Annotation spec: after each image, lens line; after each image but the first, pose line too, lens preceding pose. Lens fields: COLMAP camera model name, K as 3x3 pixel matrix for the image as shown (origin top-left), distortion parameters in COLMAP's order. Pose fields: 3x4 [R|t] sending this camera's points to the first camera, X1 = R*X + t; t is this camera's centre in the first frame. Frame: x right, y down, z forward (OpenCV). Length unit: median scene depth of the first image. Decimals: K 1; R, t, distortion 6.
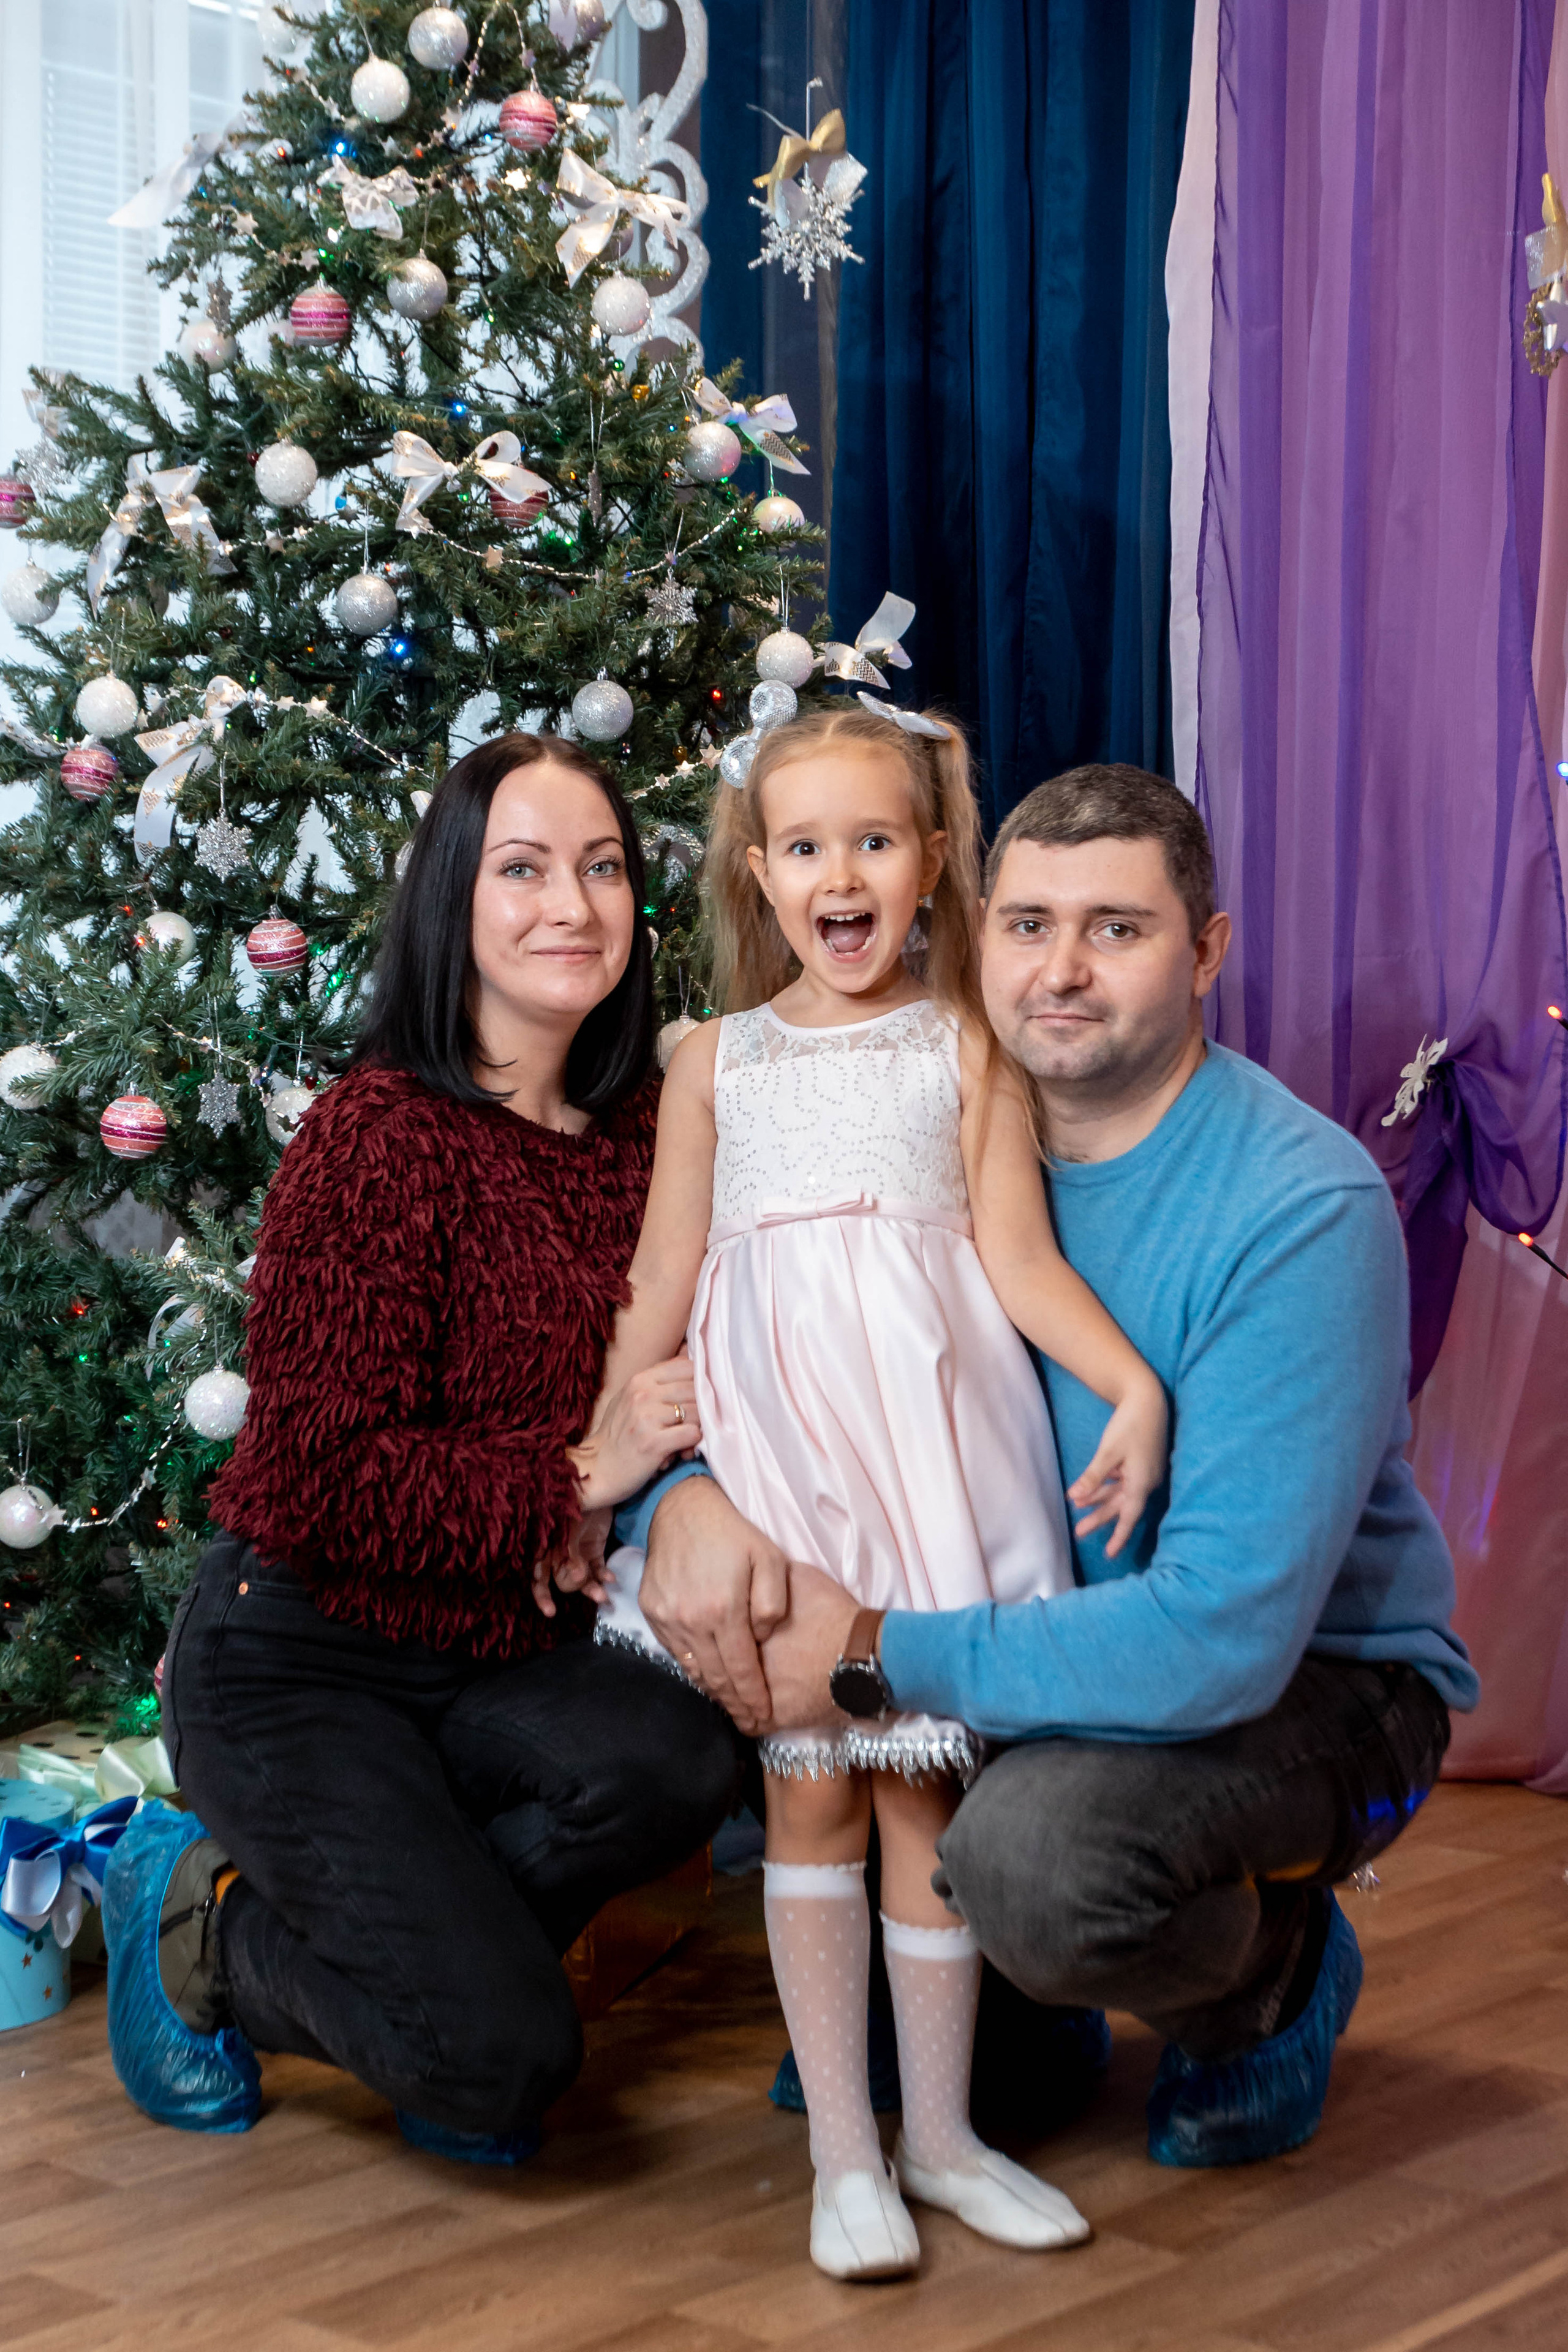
lens RADIAL K [[3833.6, 0, 760.1], [0, 3833.6, 1119.6], [0, 0, 1]] dist [-0.003224, 0.090538]
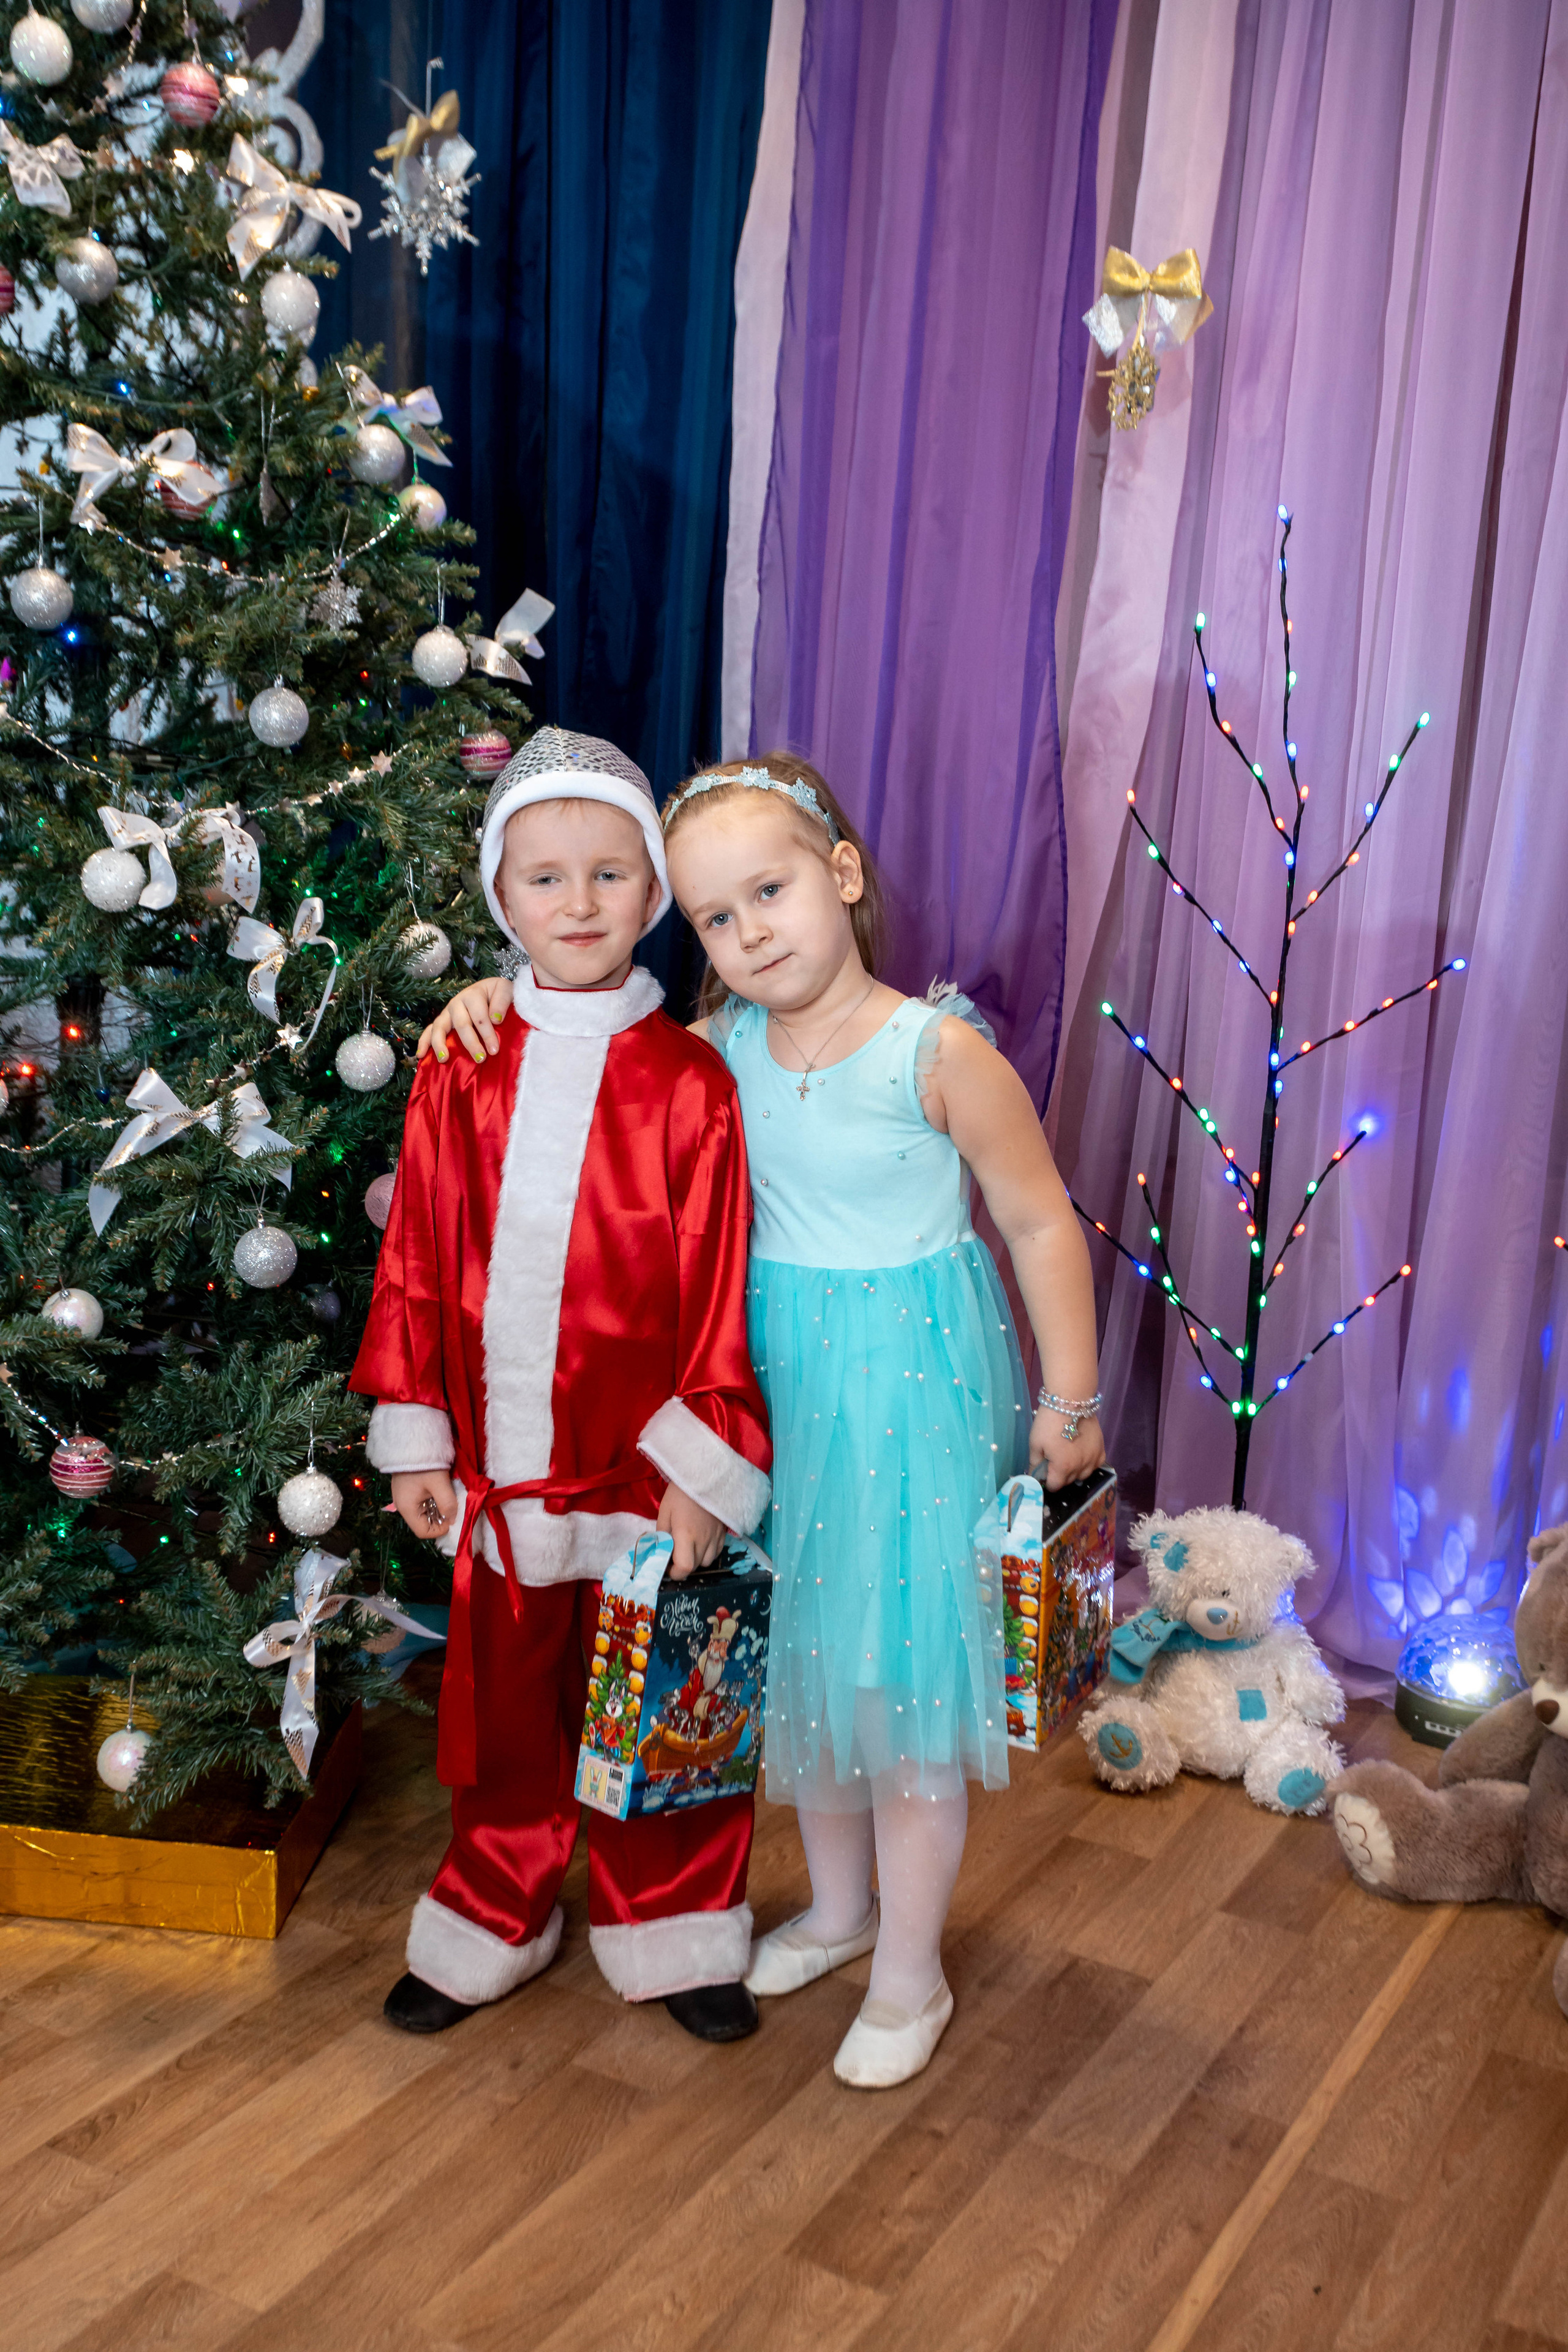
lens RADIAL K [[2540.9, 0, 766.4], [0, 2540.9, 1212.6], [0, 0, 1]] dist [-0.013662, 0.112926]
pose [[0.975860, 0.002106, 0.218385, -0.060178], [-0.042295, 0.982845, 0.179519, -0.100414], [-0.214260, -0.184422, 0.959208, 0.274762]]
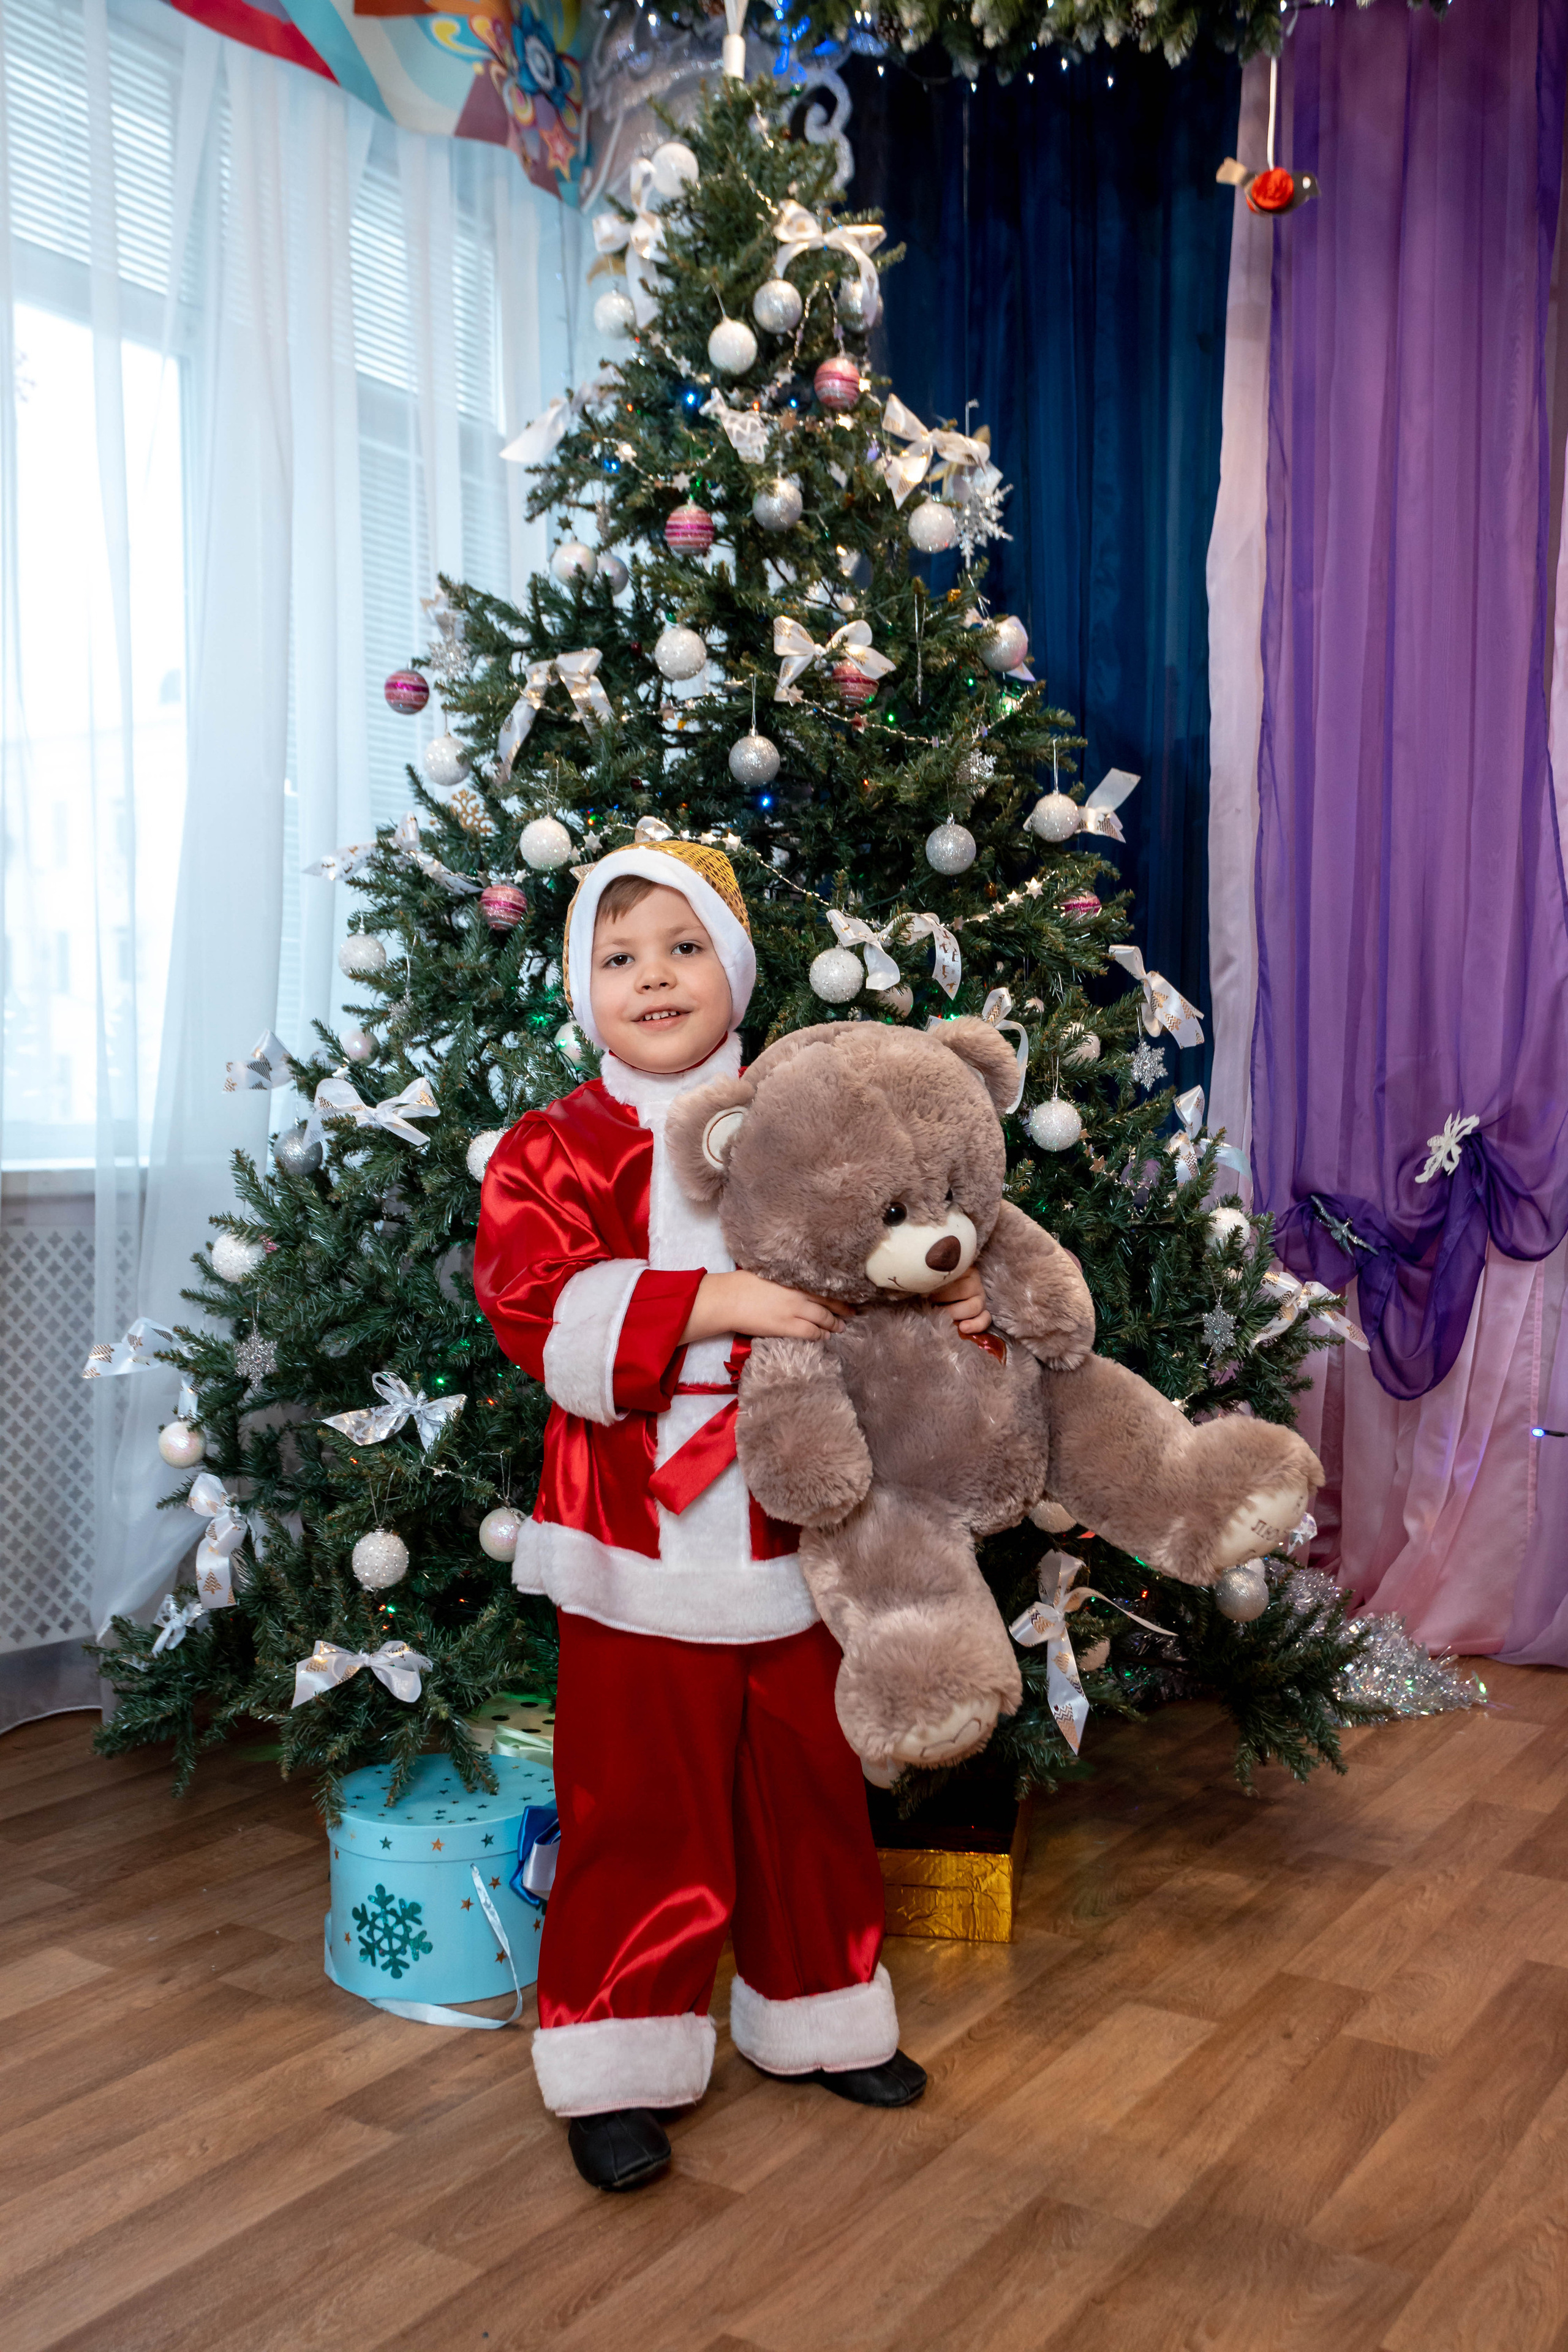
lens RADIAL K [[2124.5, 0, 773.1], [0, 2124.5, 1216.0], [0, 0, 1]] dist [-0.010568, 0.061363]
pose [[0.992269, -0.019047, 0.122632, -0.175767], [0.017523, 0.999755, 0.013499, -0.000448], [-0.122859, -0.011246, 0.992360, 0.326084]]
